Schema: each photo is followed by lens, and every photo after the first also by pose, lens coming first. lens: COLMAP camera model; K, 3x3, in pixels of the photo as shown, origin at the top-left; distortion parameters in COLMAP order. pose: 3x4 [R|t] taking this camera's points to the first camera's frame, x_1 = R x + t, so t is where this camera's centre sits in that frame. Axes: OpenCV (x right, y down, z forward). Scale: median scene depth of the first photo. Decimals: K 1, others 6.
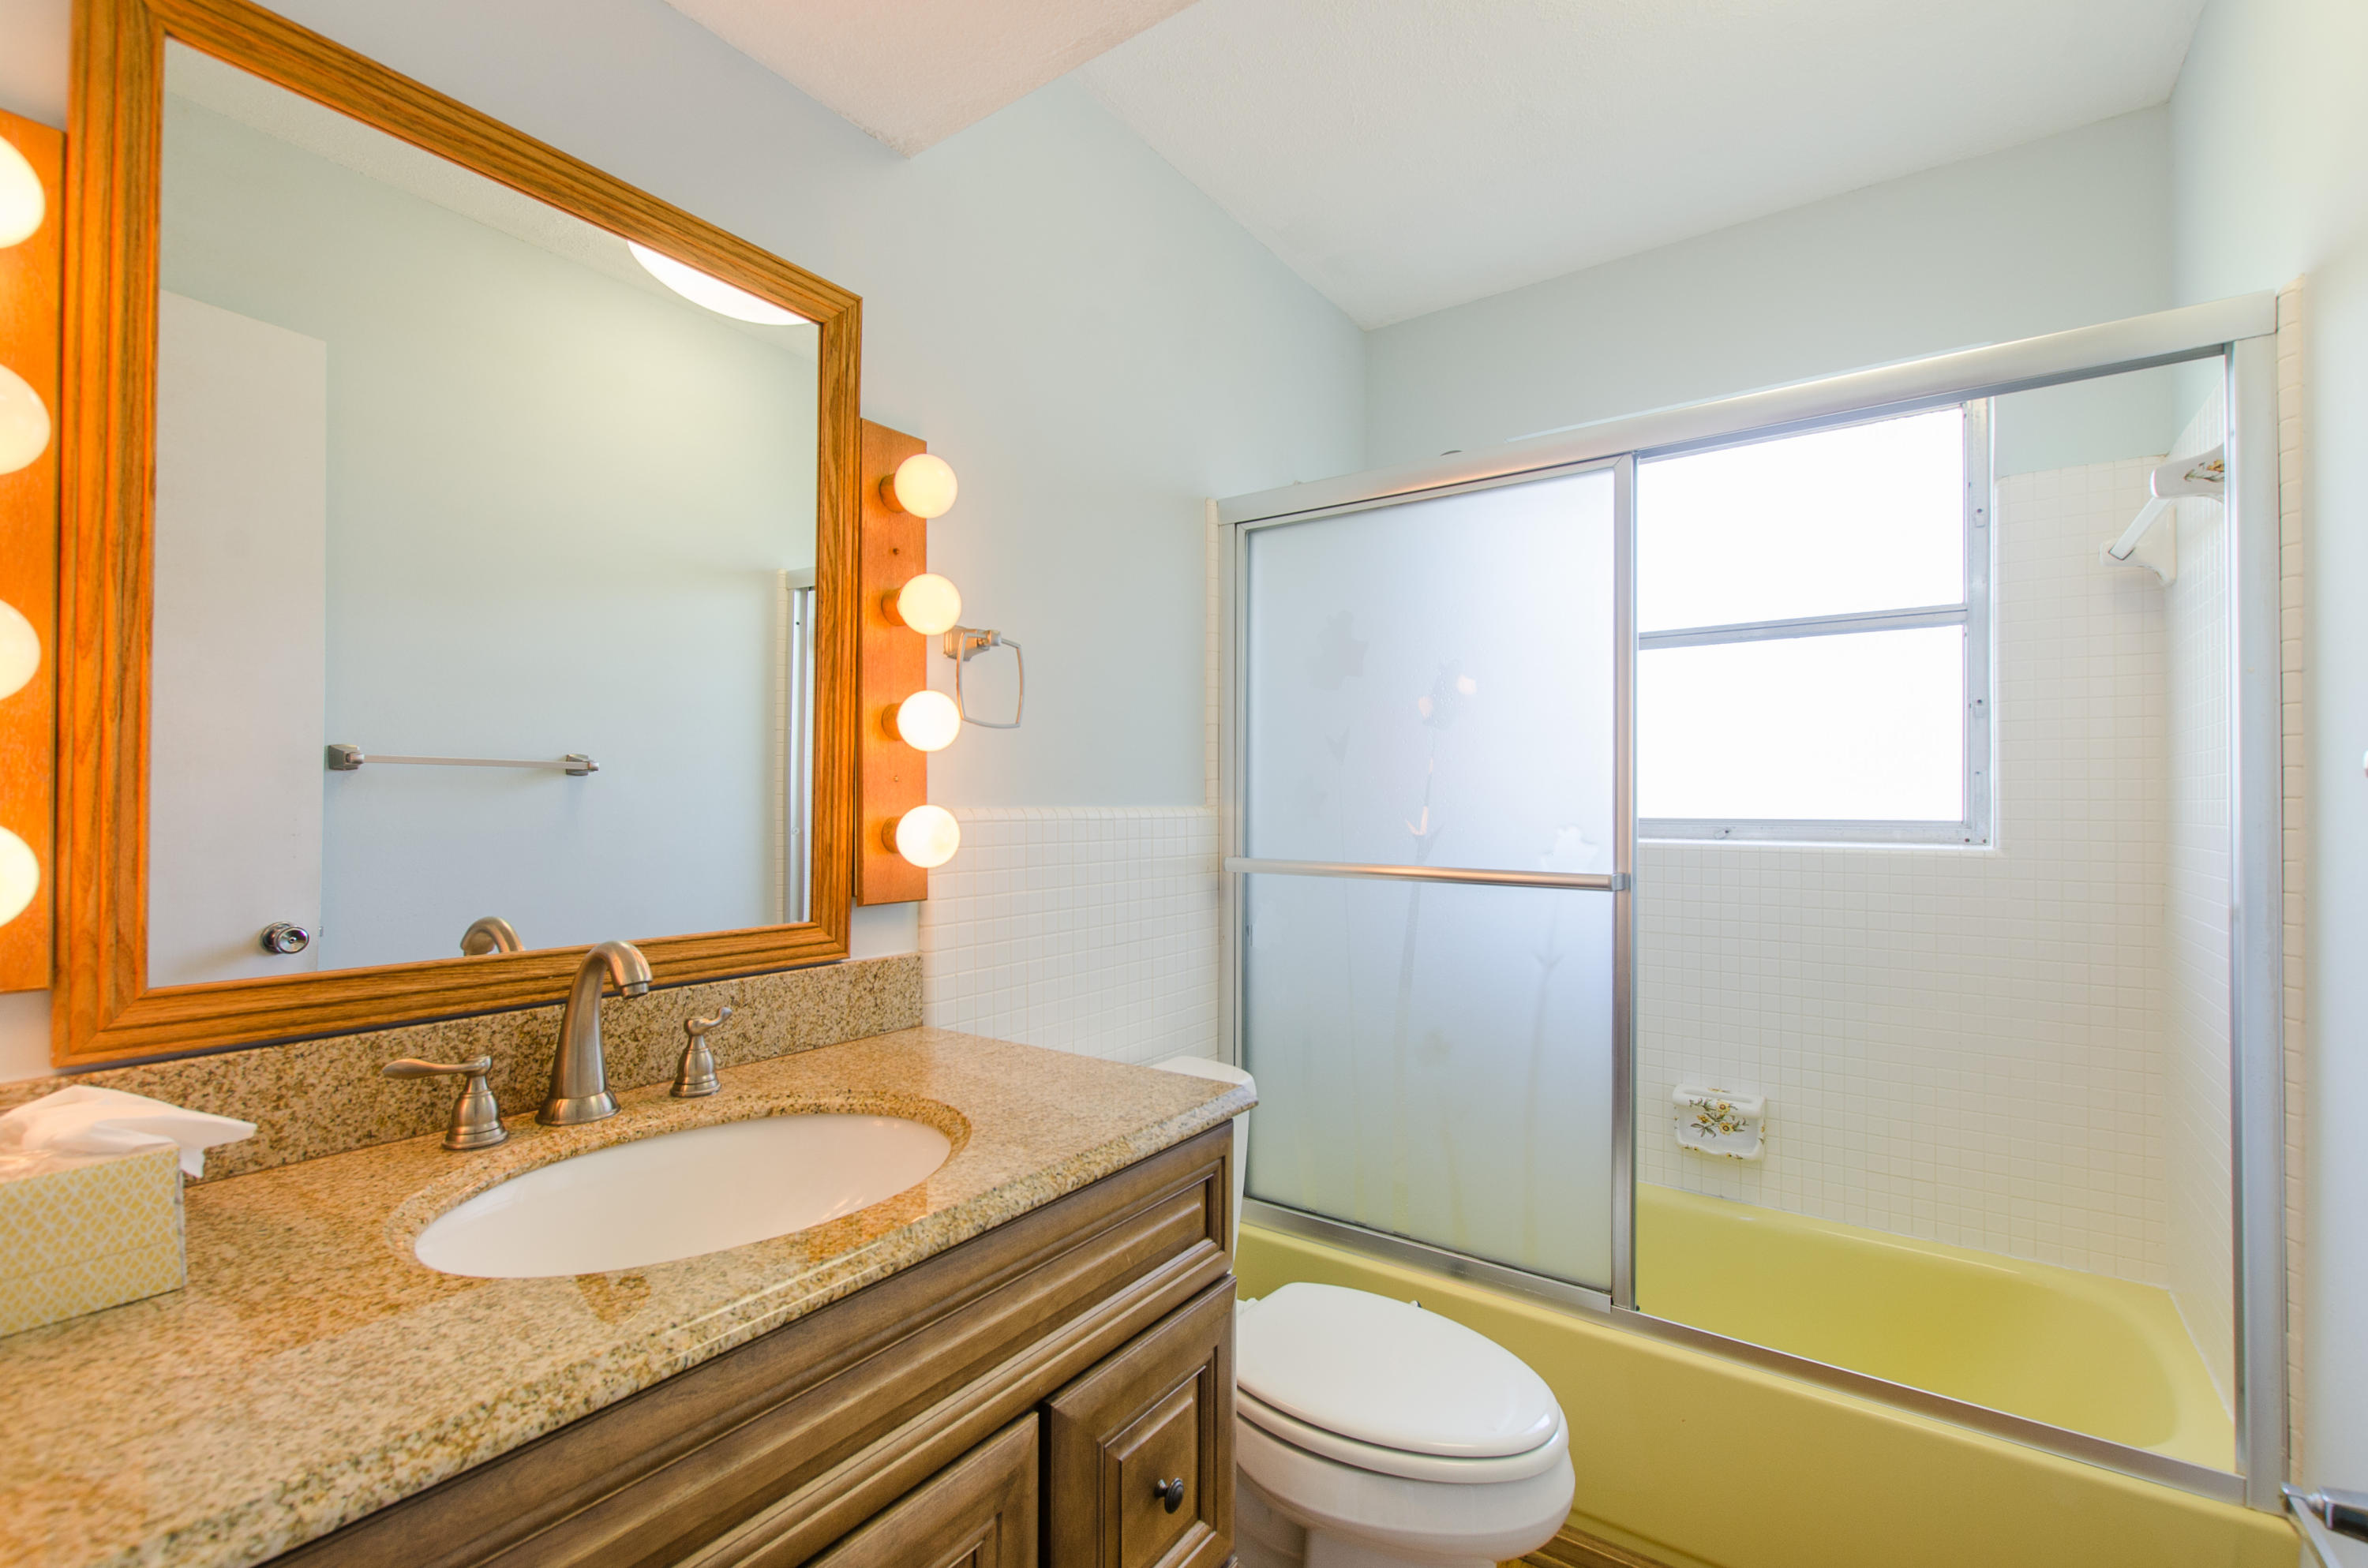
lens RADIAL K [[1026.0, 0, 1189.1], [0, 1026.0, 795.4], [0, 0, 1]] dist [0.000214, -0.000431]
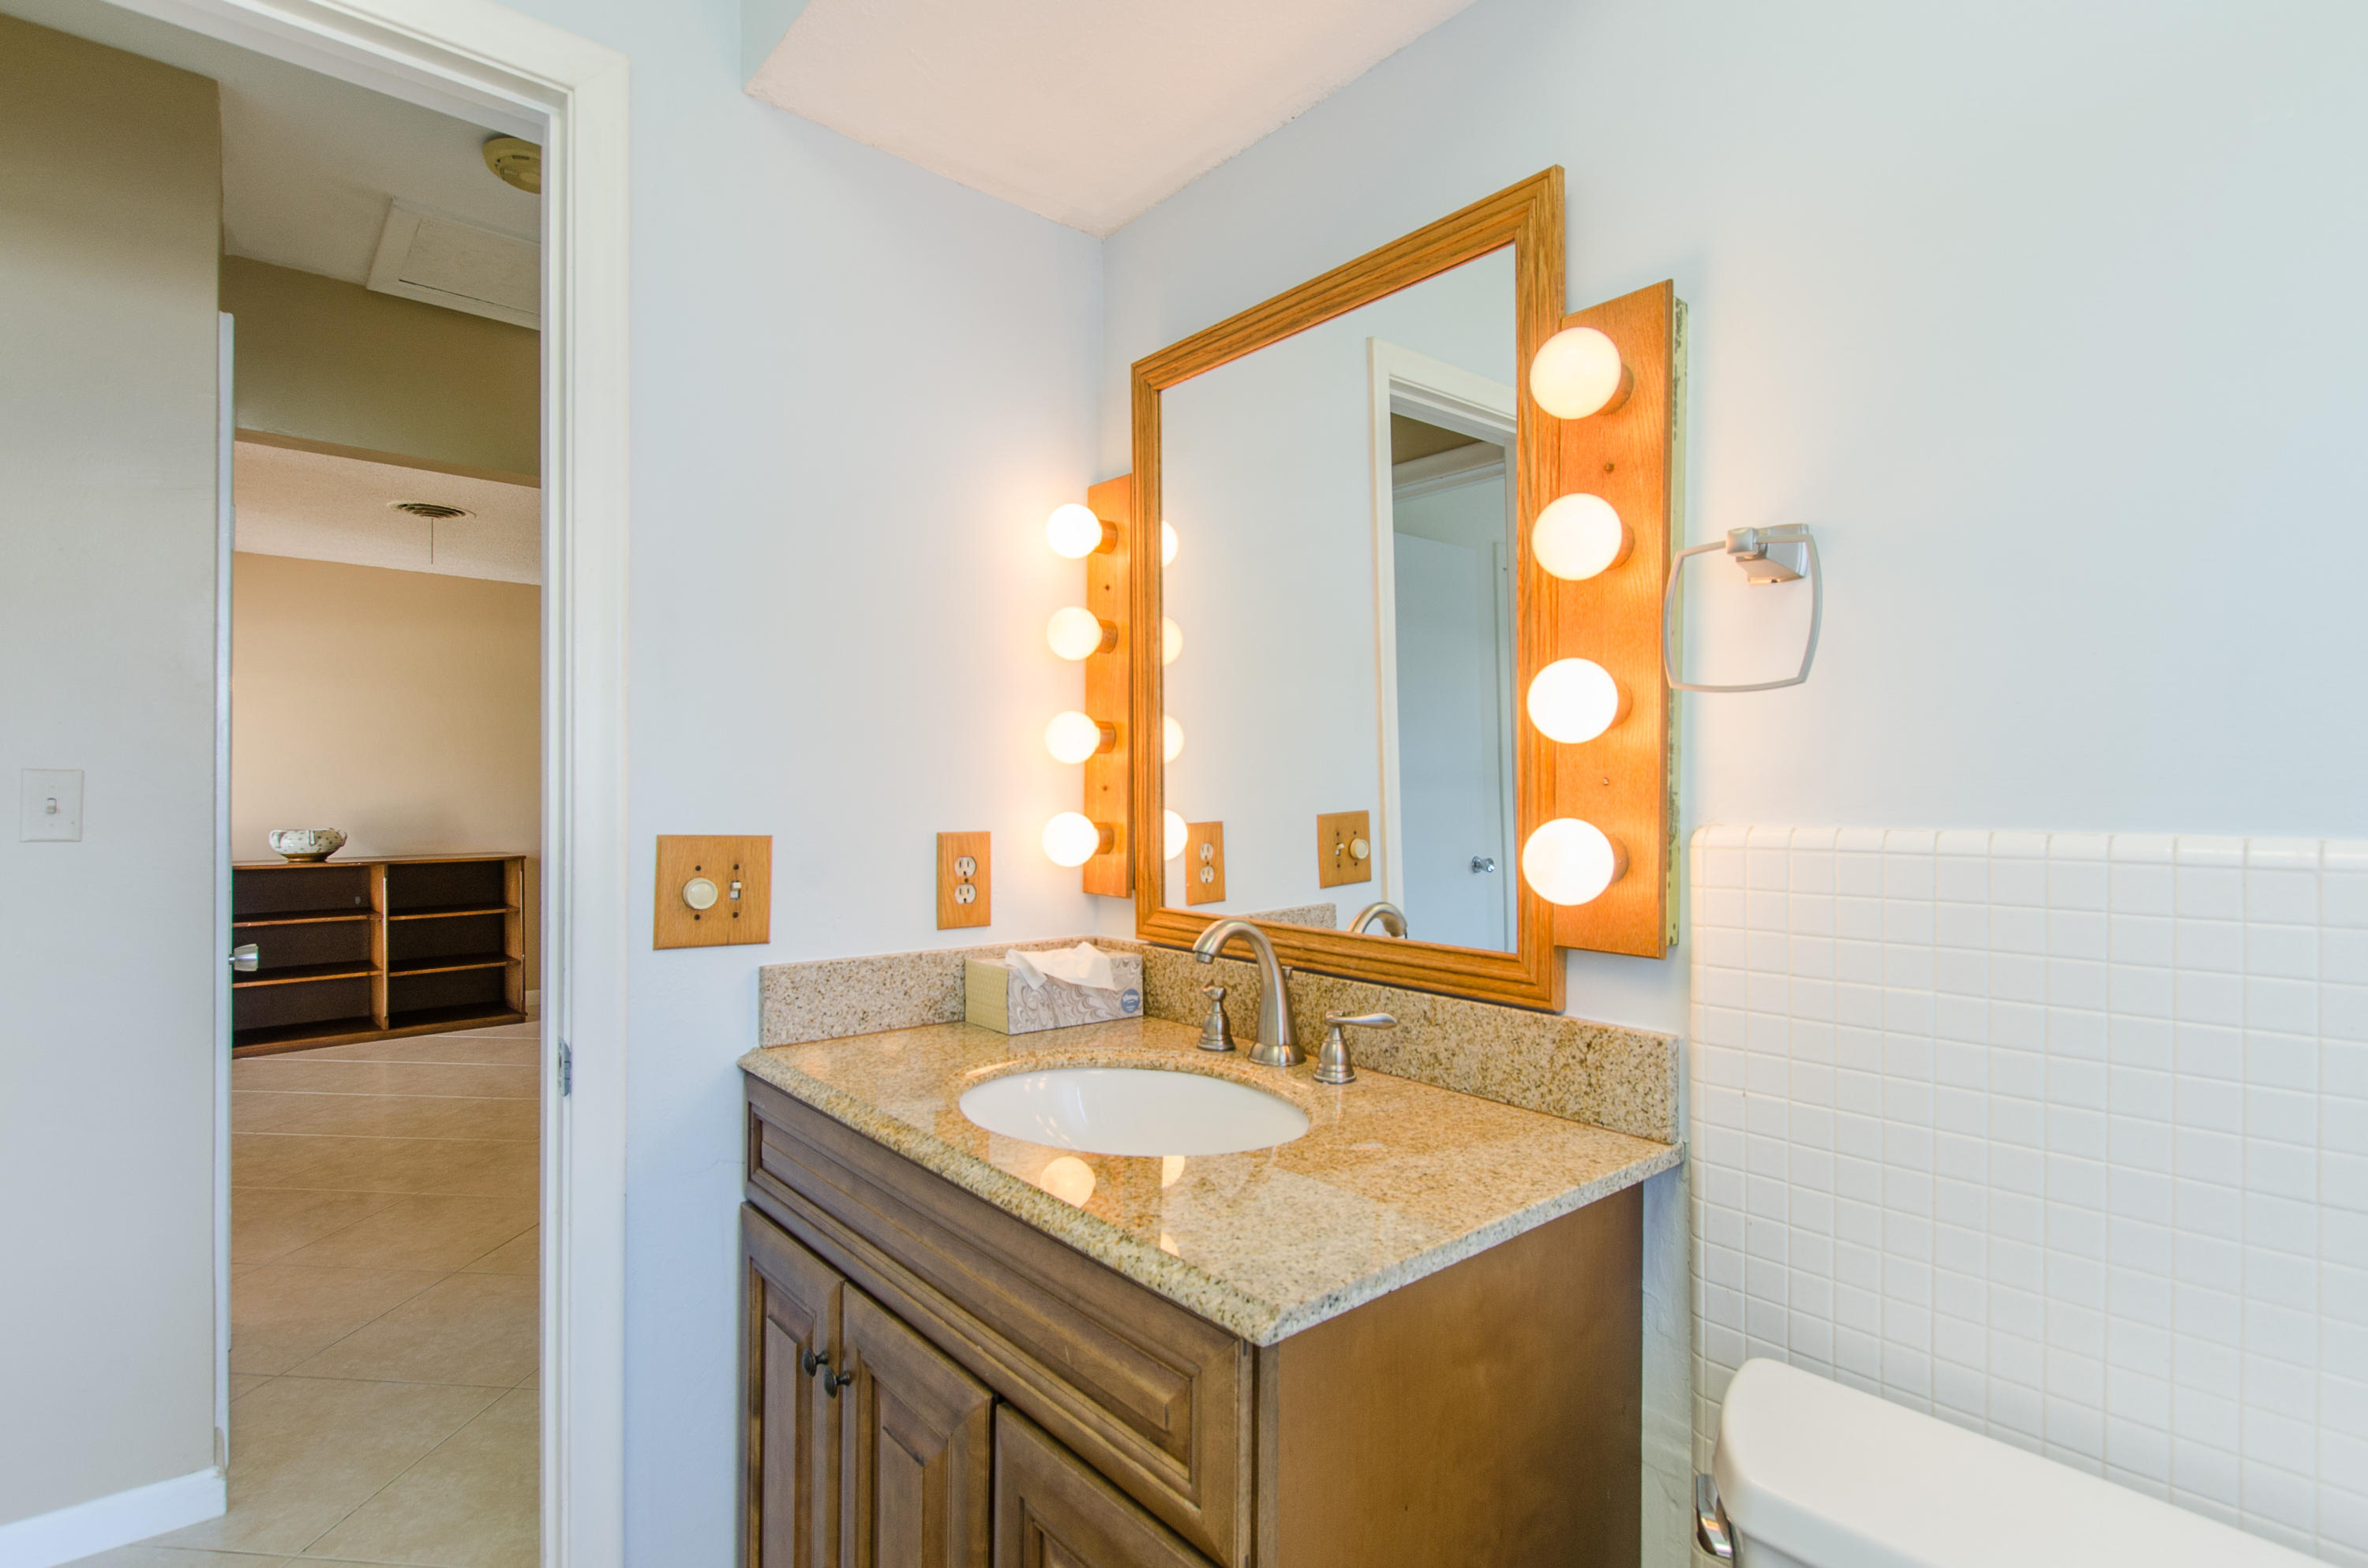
lens RADIAL K [[1138.4, 0, 1198.0], [0, 1138.4, 798.5], [0, 0, 1]] dist [0.014447, -0.000609]
pose [[-0.250460, -0.002593, -0.968123, 0.637848], [0.001581, 0.999994, -0.003088, -0.002577], [0.968126, -0.002304, -0.250455, 1.034252]]
